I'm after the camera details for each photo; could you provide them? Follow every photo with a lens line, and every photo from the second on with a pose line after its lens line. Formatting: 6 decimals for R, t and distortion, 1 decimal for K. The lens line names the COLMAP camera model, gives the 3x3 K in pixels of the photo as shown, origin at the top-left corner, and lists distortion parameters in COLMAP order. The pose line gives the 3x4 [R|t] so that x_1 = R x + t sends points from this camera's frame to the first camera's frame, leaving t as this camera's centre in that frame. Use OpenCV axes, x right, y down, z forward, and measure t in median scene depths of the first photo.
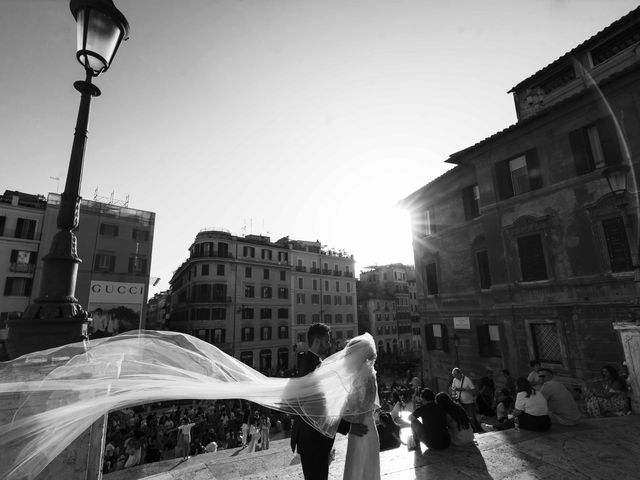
lens RADIAL K [[326.7, 0, 320.7], [0, 326.7, 243.4], [0, 0, 1]] dist [-0.000597, -0.000018]
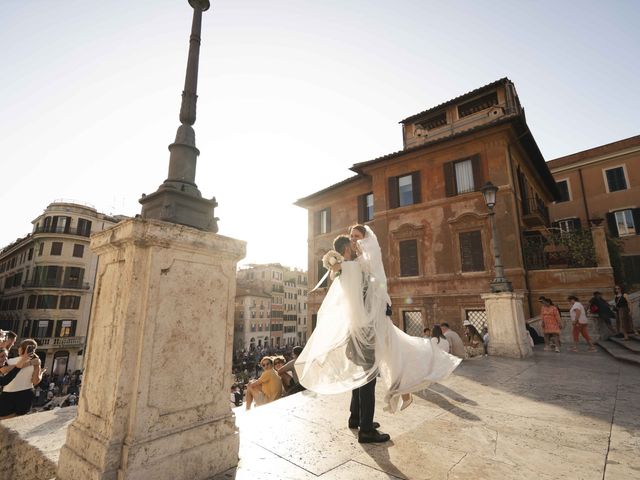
lens RADIAL K [[326.7, 0, 317.1], [0, 326.7, 241.8], [0, 0, 1]] dist [-0.000597, -0.000018]
pose [[0.927712, 0.109092, 0.356999, -0.037813], [-0.106354, 0.993952, -0.027358, 0.016583], [-0.357825, -0.012588, 0.933704, -0.008903]]
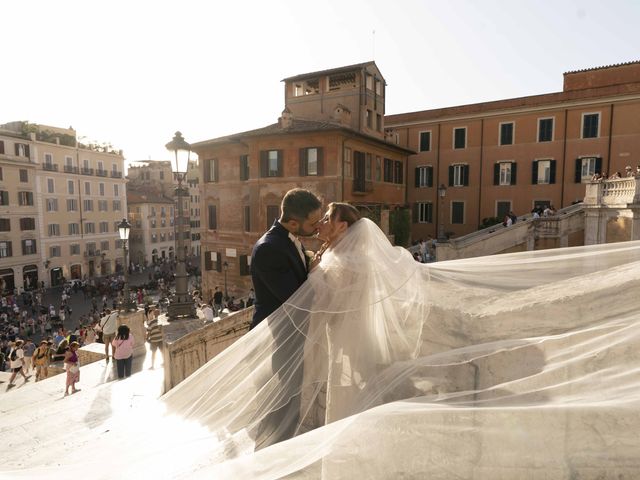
lens RADIAL K [[417.2, 0, 326.2], [0, 417.2, 242.2], [0, 0, 1]] dist [0.030725, 0.000256]
pose [[0.835890, -0.023532, 0.548392, -0.085806], [-0.140567, 0.956587, 0.255308, -0.127634], [-0.530593, -0.290496, 0.796294, -0.257545]]
